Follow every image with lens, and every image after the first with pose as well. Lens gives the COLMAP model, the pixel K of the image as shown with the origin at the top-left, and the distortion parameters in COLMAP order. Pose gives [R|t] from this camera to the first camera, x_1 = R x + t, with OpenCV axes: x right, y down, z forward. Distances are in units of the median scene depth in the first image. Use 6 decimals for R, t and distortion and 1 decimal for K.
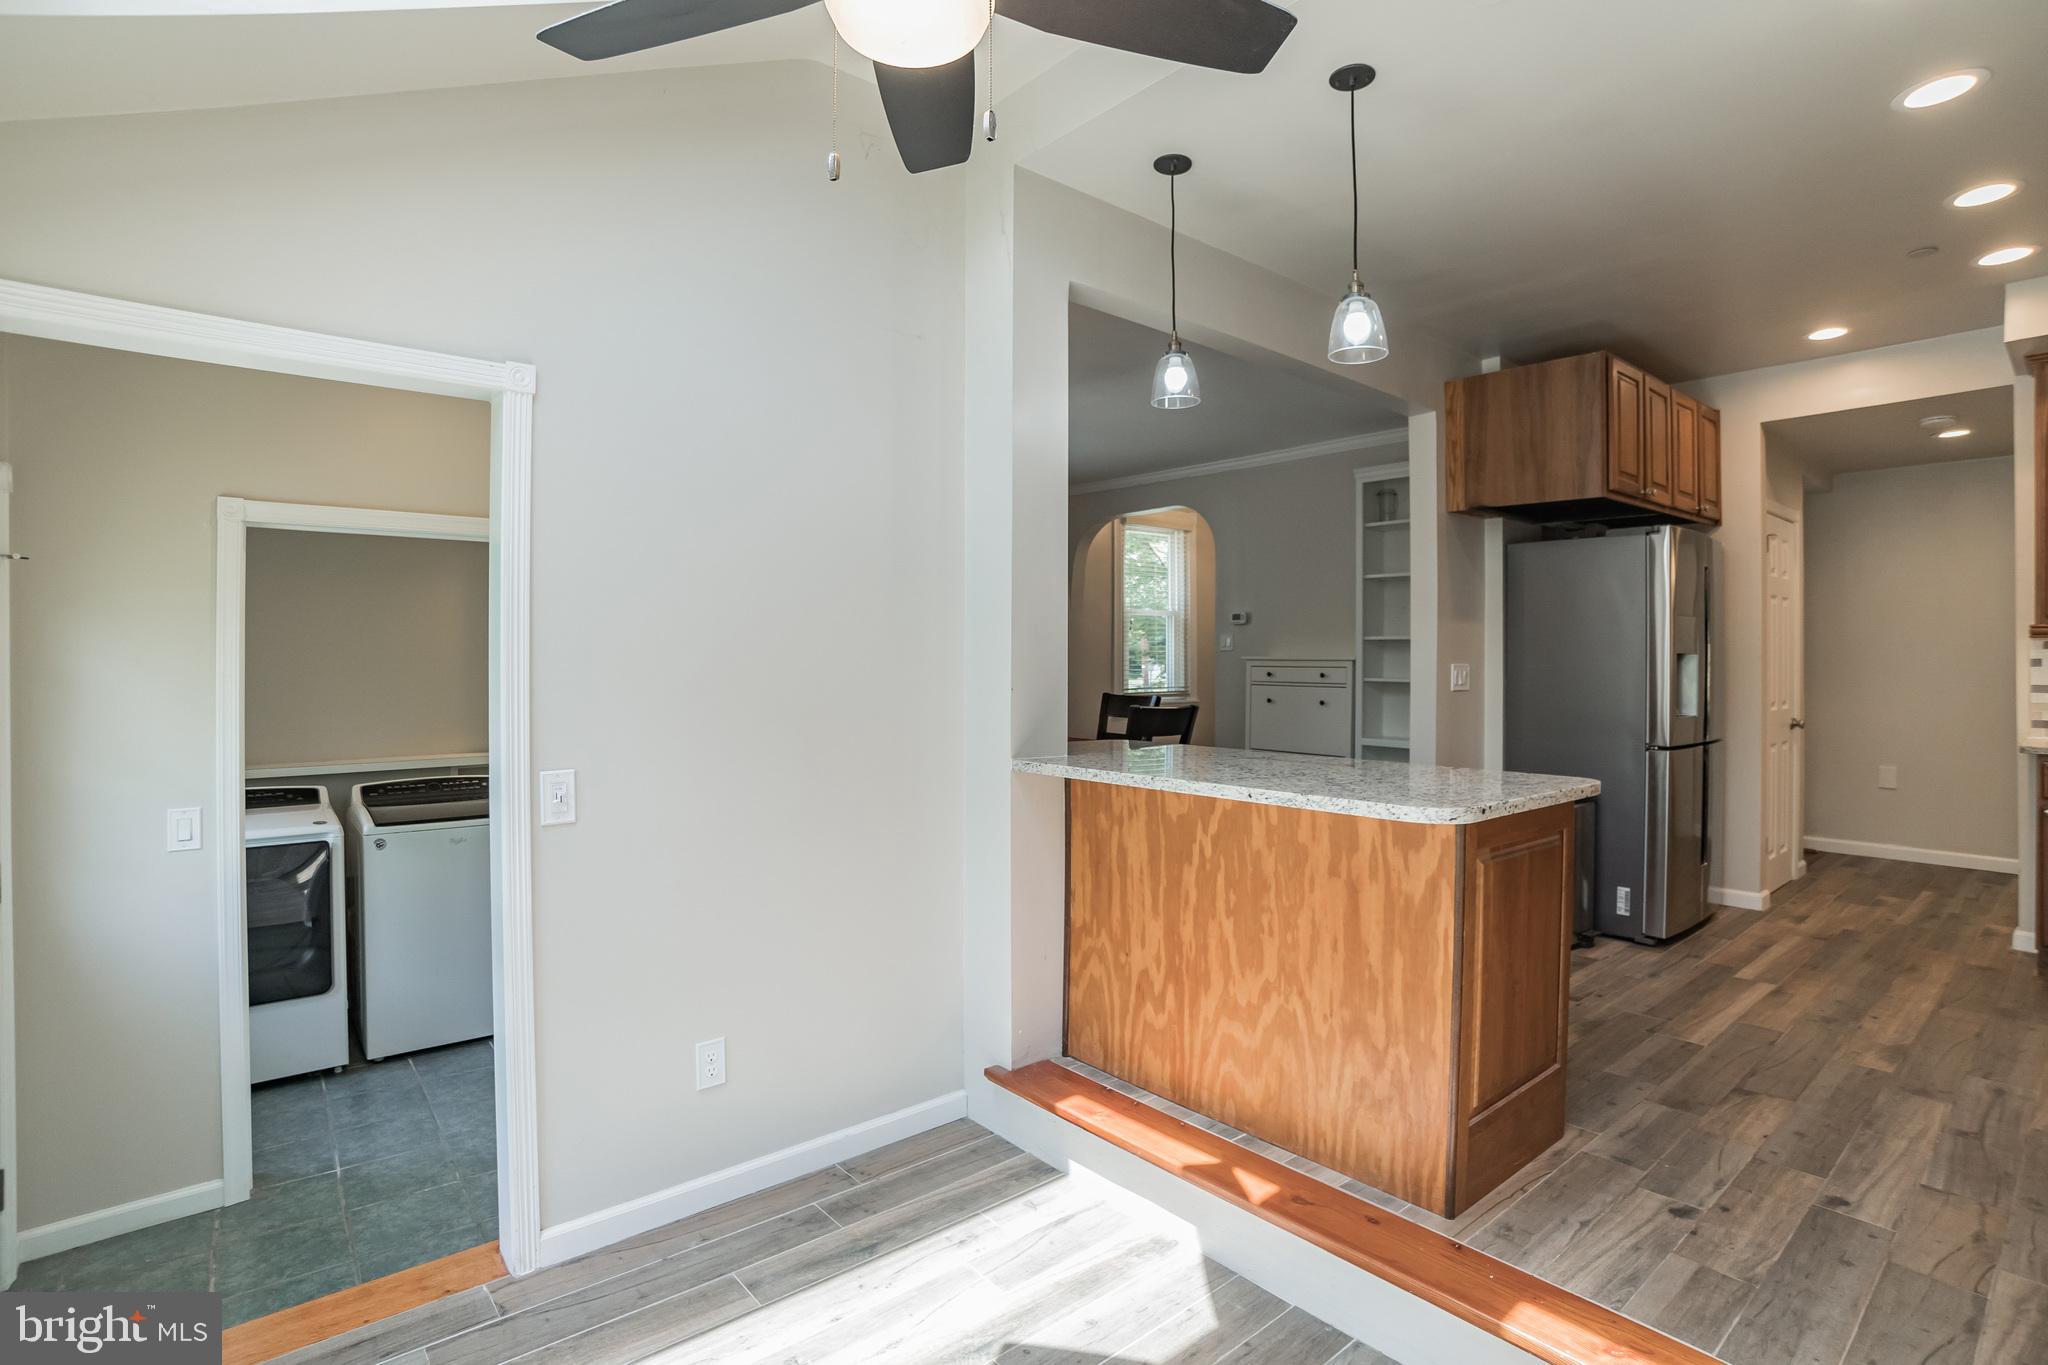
lens RADIAL K [[1013.4, 0, 1023.6], [0, 1013.4, 647.4], [0, 0, 1]] dist [-0.063726, 0.027223]
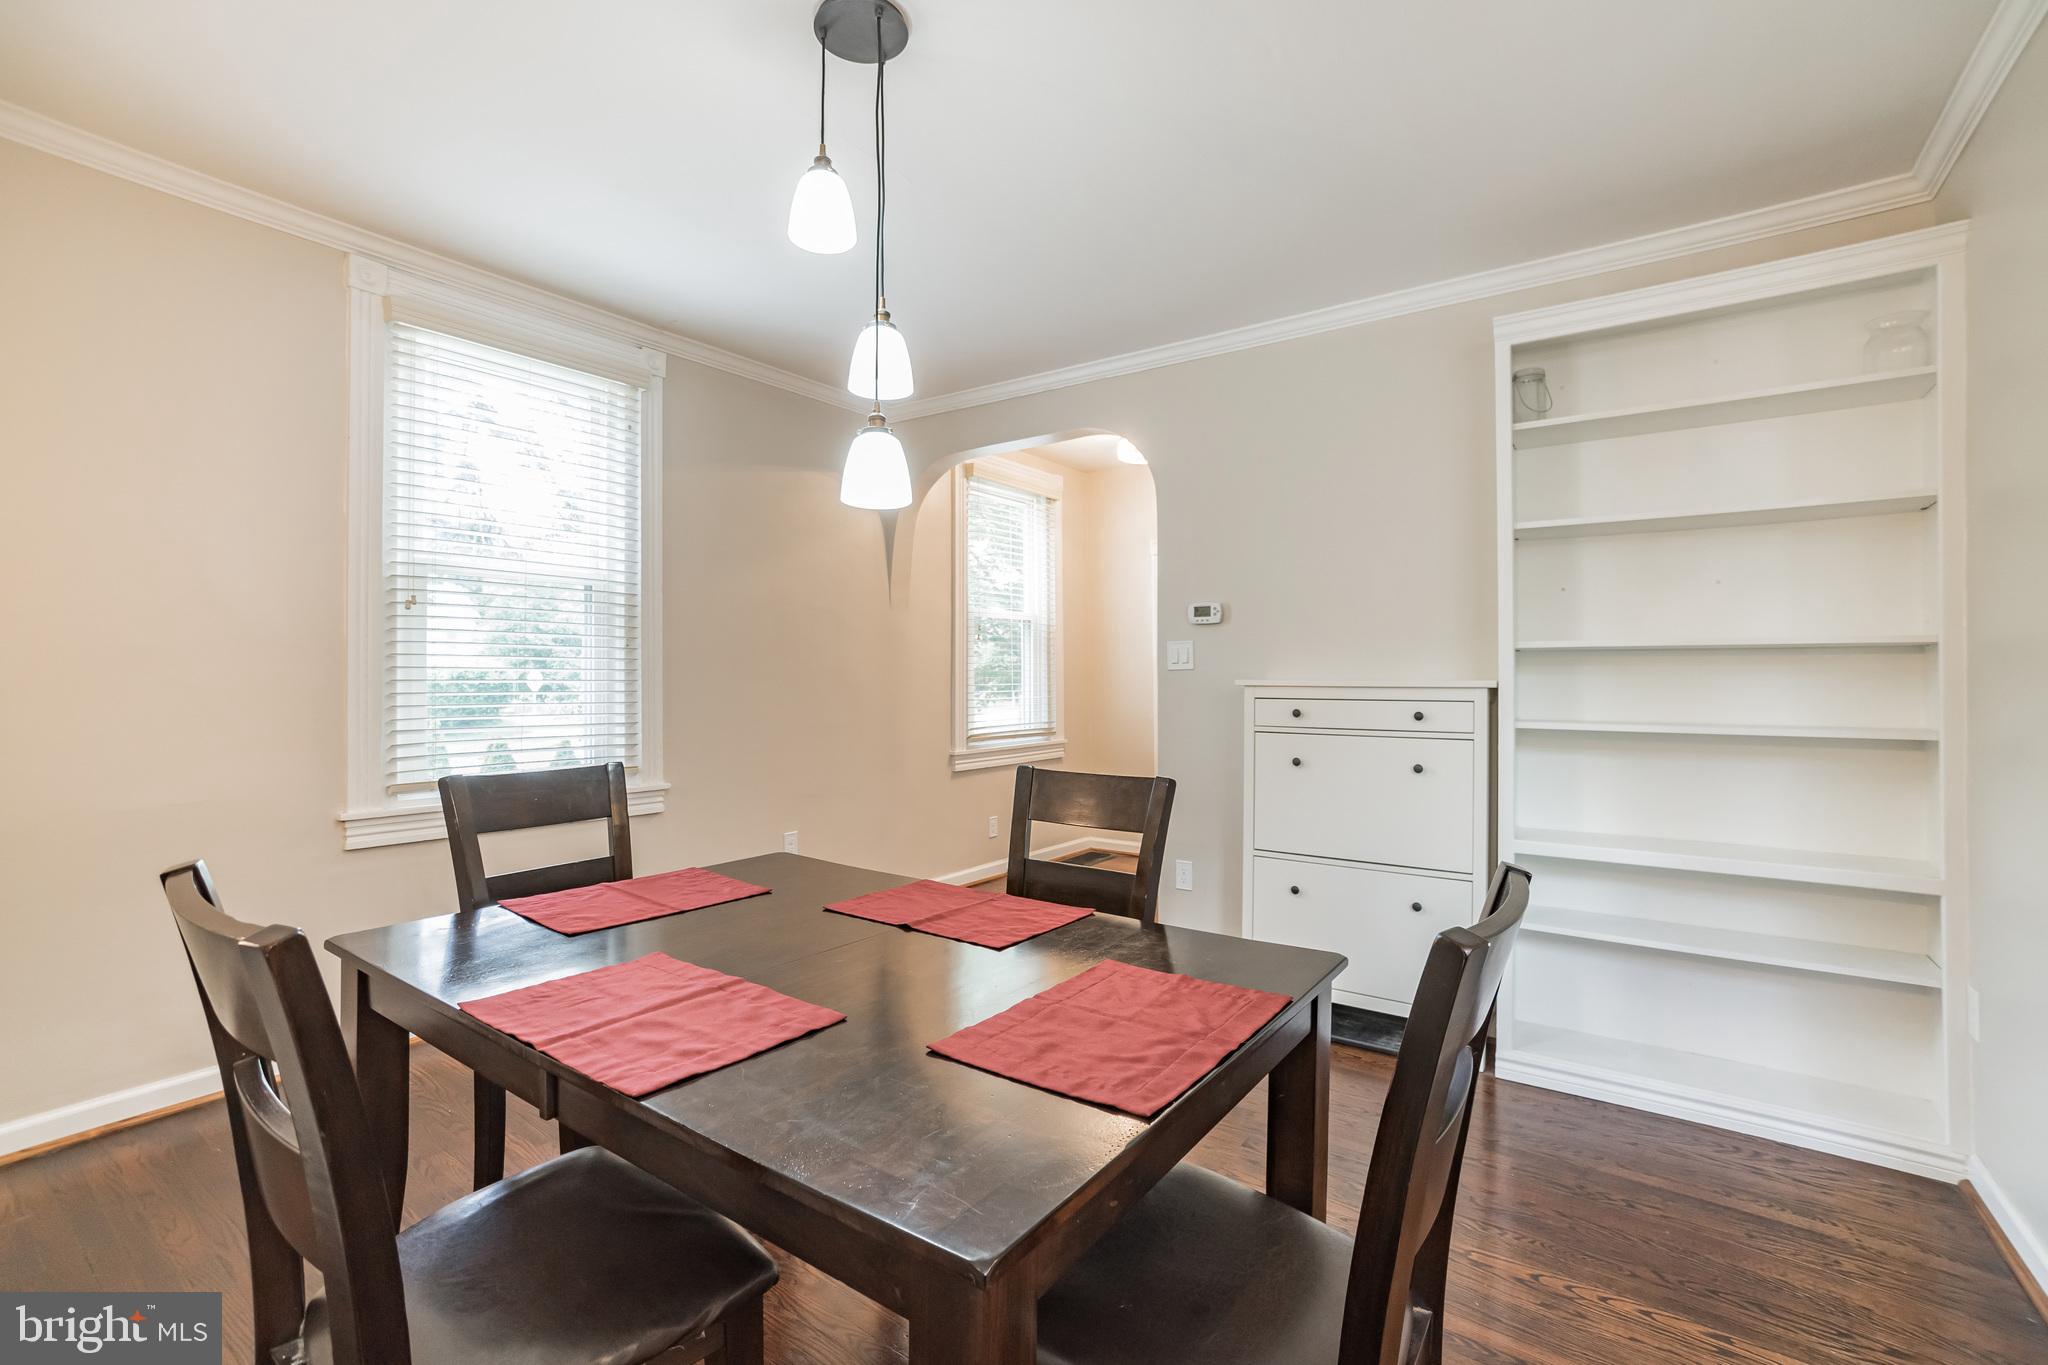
lens RADIAL K [[886.5, 0, 1024.0], [0, 886.5, 682.5], [0, 0, 1]] dist [-0.044299, 0.000180]
pose [[0.968546, -0.005306, 0.248777, -0.020710], [0.001503, 0.999879, 0.015474, 0.003766], [-0.248829, -0.014613, 0.968437, 0.865595]]
